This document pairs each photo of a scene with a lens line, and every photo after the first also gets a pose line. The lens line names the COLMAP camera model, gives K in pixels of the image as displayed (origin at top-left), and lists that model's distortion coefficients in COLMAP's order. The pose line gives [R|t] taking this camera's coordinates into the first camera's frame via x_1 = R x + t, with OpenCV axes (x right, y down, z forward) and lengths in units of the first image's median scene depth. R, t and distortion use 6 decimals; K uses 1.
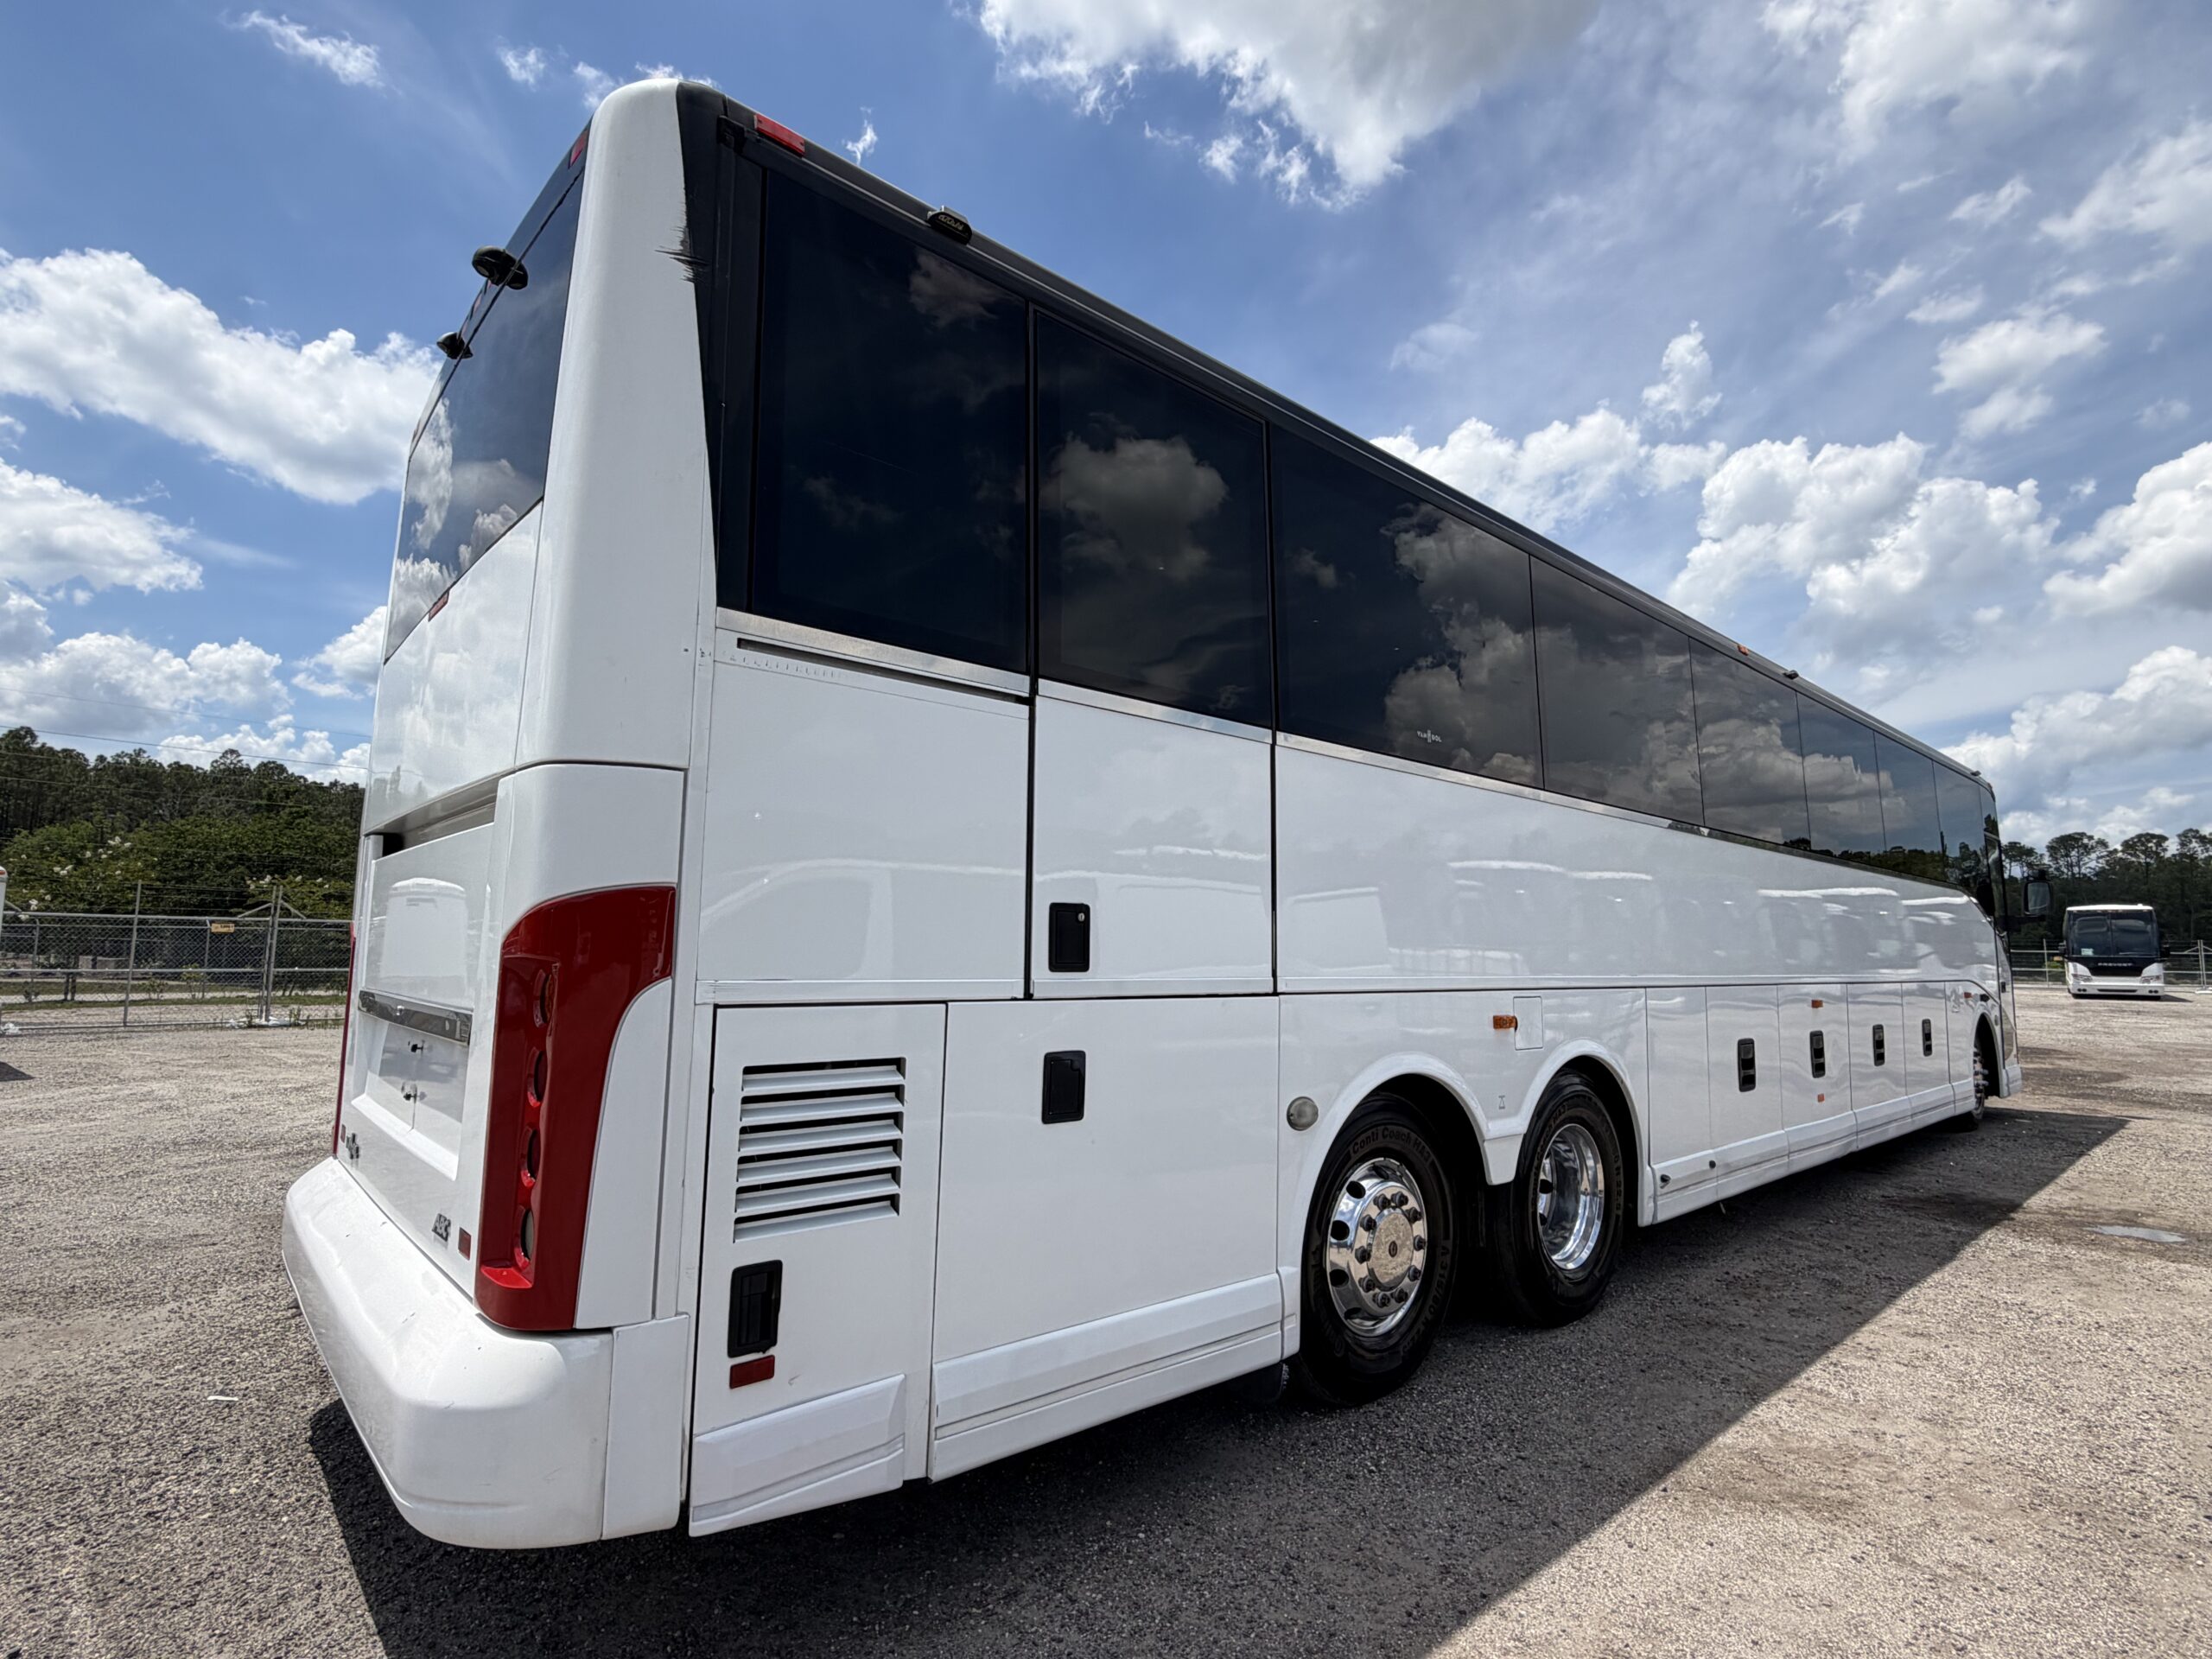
lens RADIAL K [[1103.3, 0, 1108.3], [0, 1103.3, 828.9], [0, 0, 1]] dist [0.000628, -0.000001]
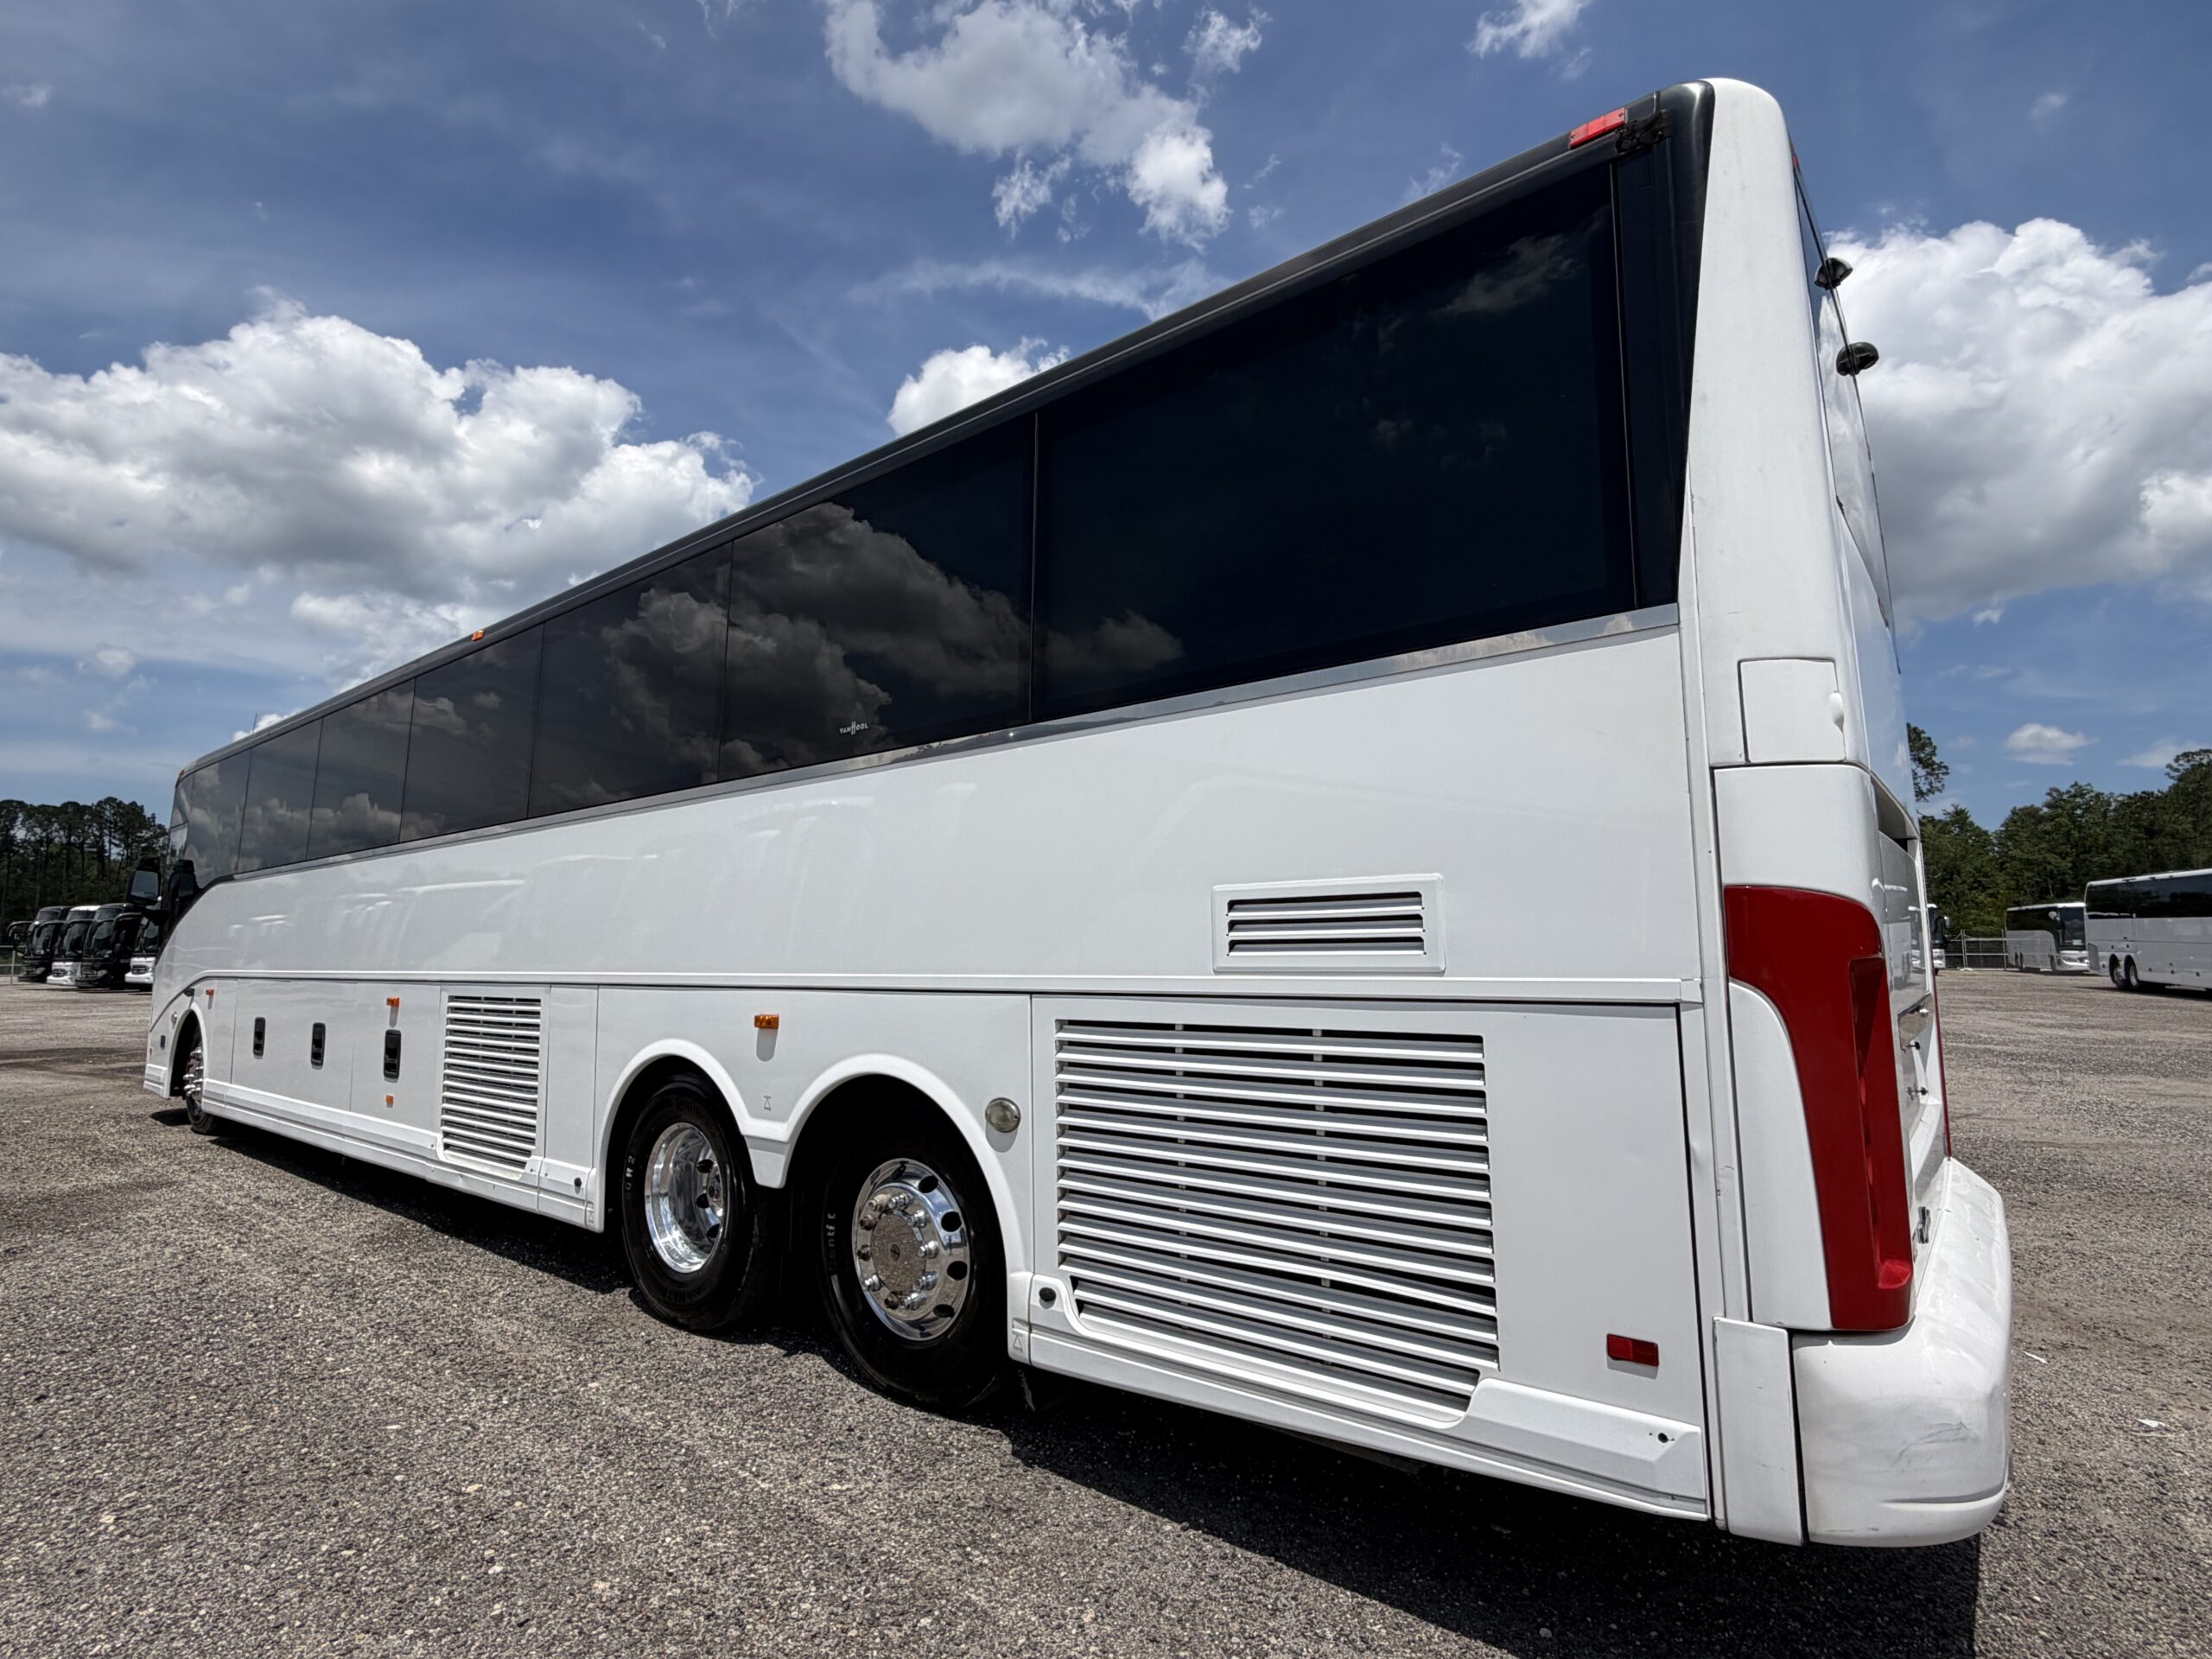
lens RADIAL K [[1103.3, 0, 1107.4], [0, 1103.3, 823.6], [0, 0, 1]] dist [0.000628, -0.000001]
pose [[0.156739, -0.125705, -0.979608, 1.386293], [0.125197, 0.986394, -0.106544, 0.142766], [0.979673, -0.105944, 0.170345, 1.145466]]
